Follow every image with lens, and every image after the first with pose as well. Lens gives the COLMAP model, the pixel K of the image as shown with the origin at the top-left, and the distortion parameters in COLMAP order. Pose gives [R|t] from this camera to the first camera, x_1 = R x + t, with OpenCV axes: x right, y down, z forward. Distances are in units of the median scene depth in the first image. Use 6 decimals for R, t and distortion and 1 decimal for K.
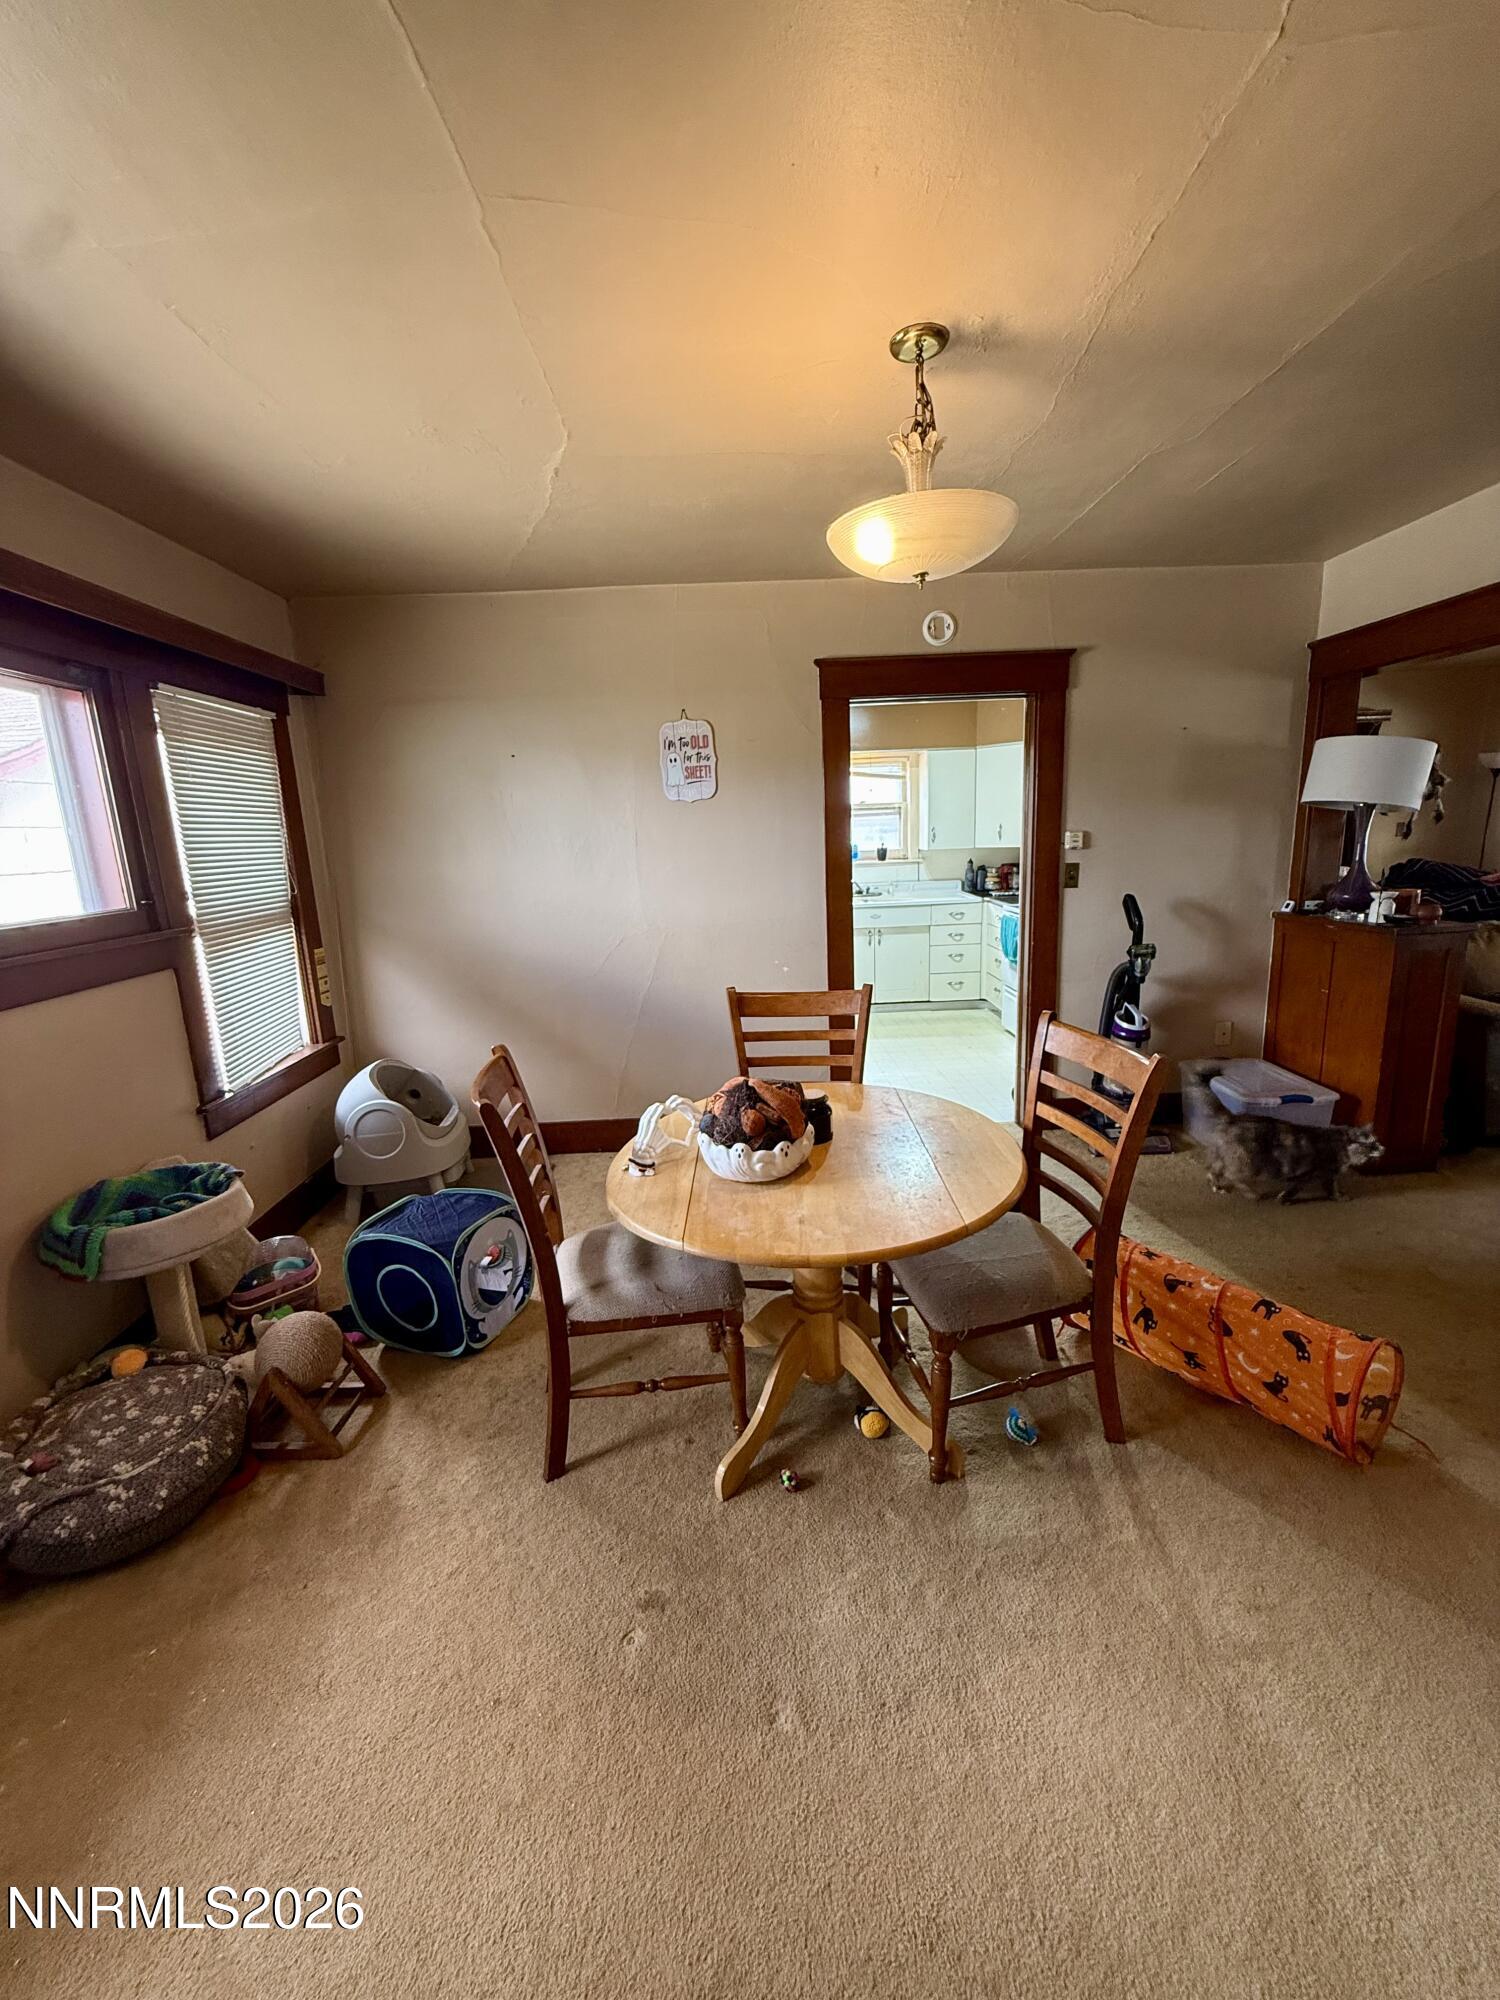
lens RADIAL K [[795.4, 0, 739.5], [0, 795.4, 991.6], [0, 0, 1]] dist [0.000104, -0.000249]
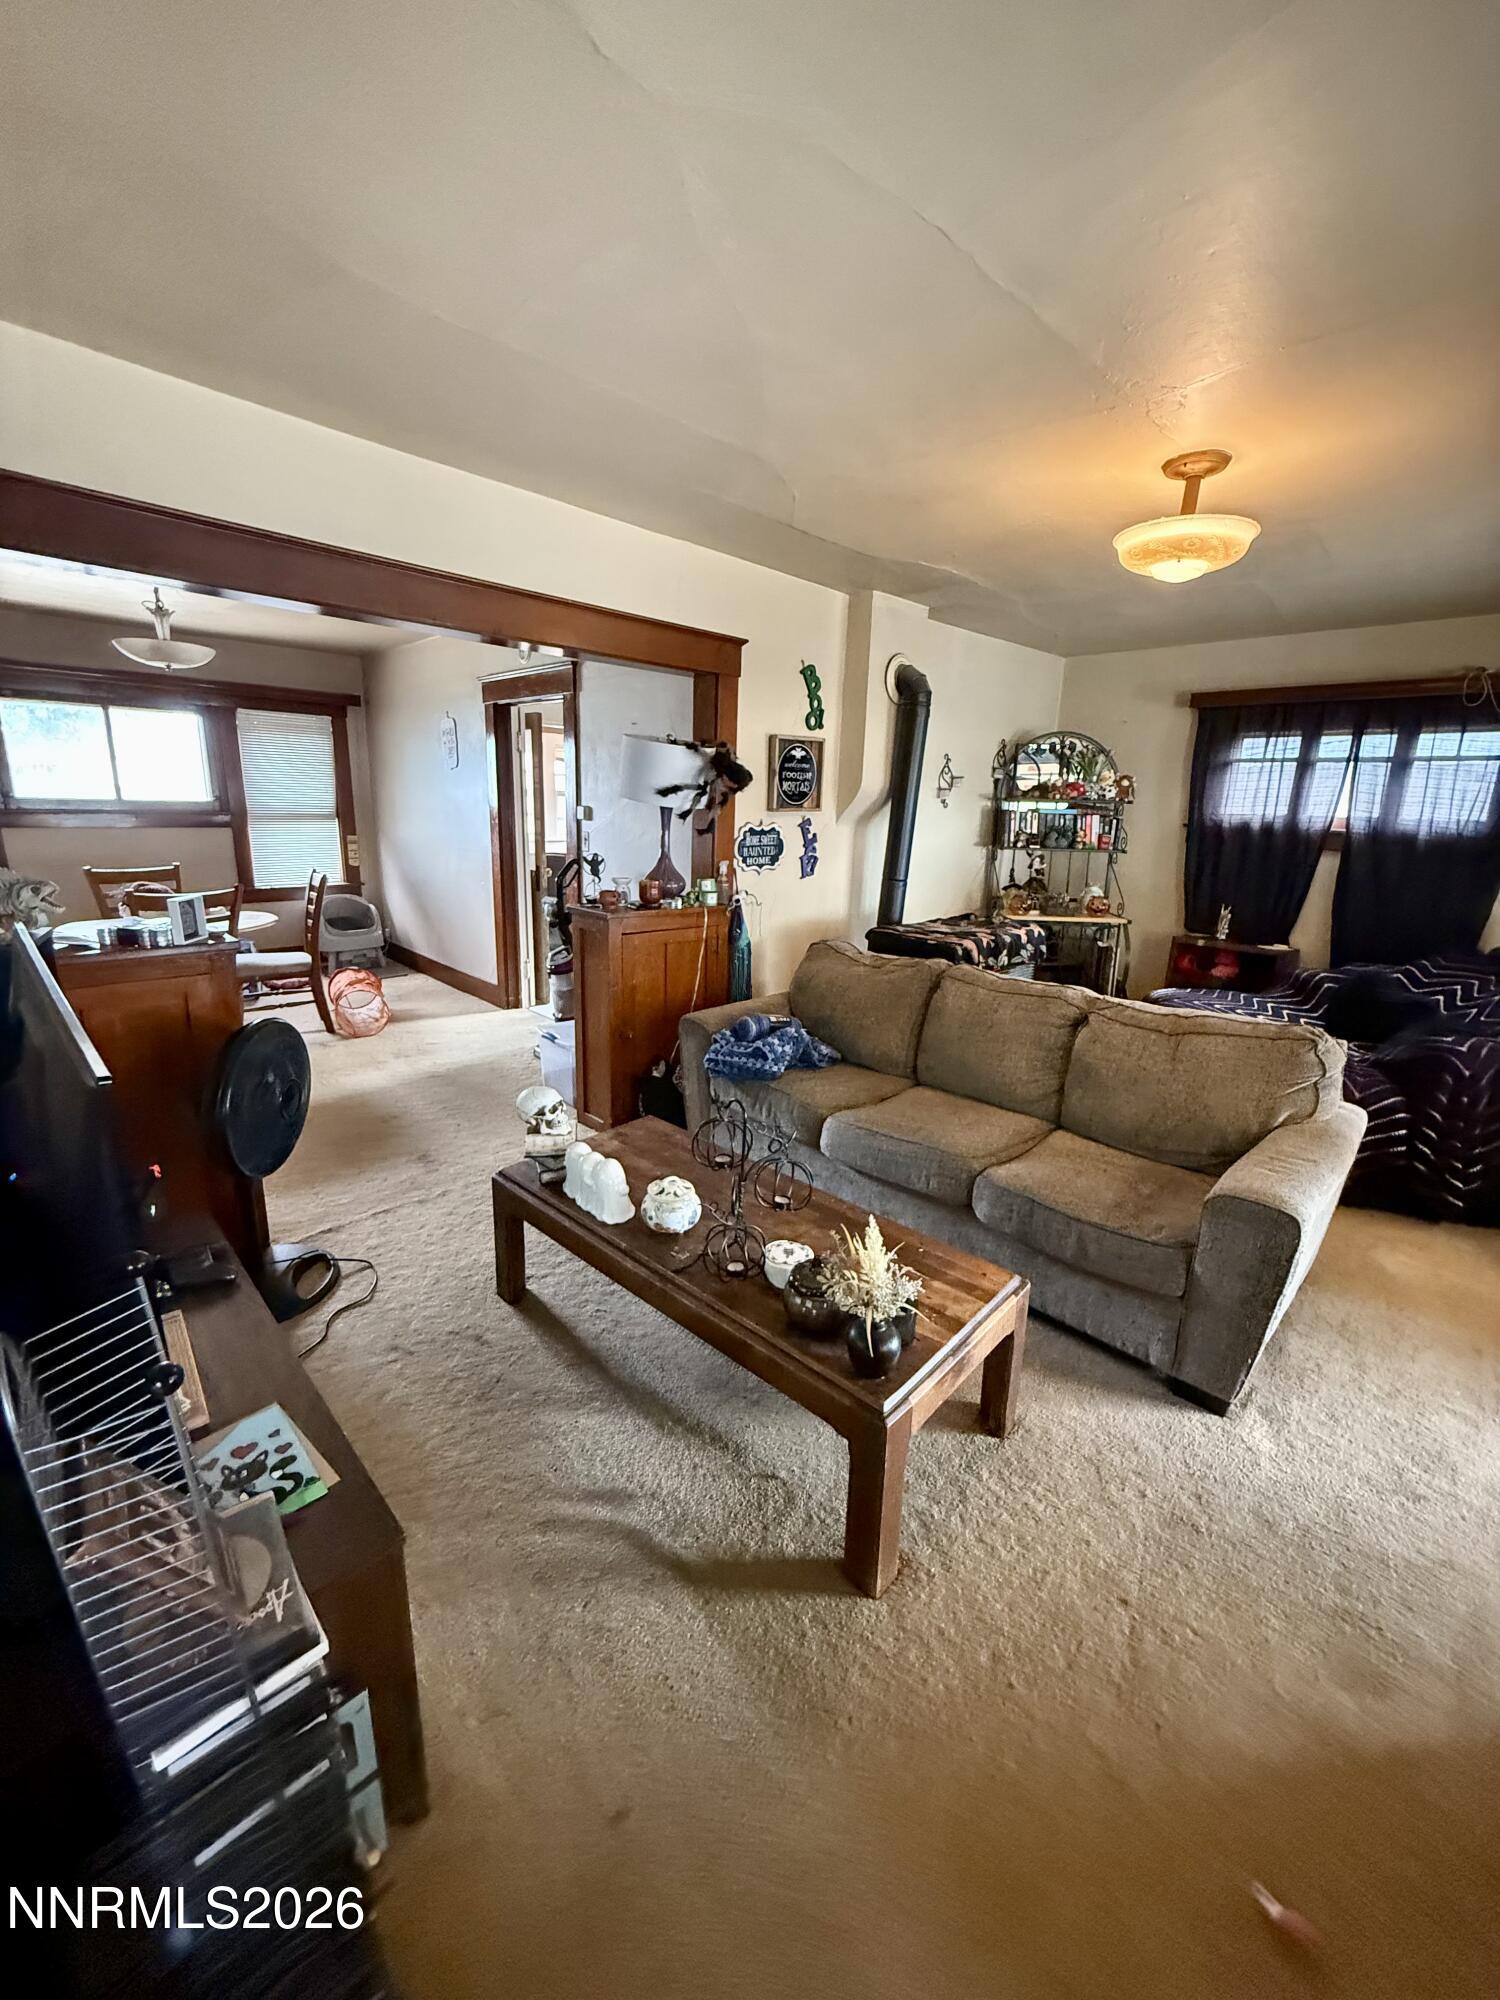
lens RADIAL K [[795.4, 0, 757.4], [0, 795.4, 992.7], [0, 0, 1]] dist [0.000104, -0.000249]
pose [[0.677158, 0.236499, -0.696797, 0.896083], [-0.206002, 0.970007, 0.129033, -0.075599], [0.706414, 0.056165, 0.705567, 0.182991]]
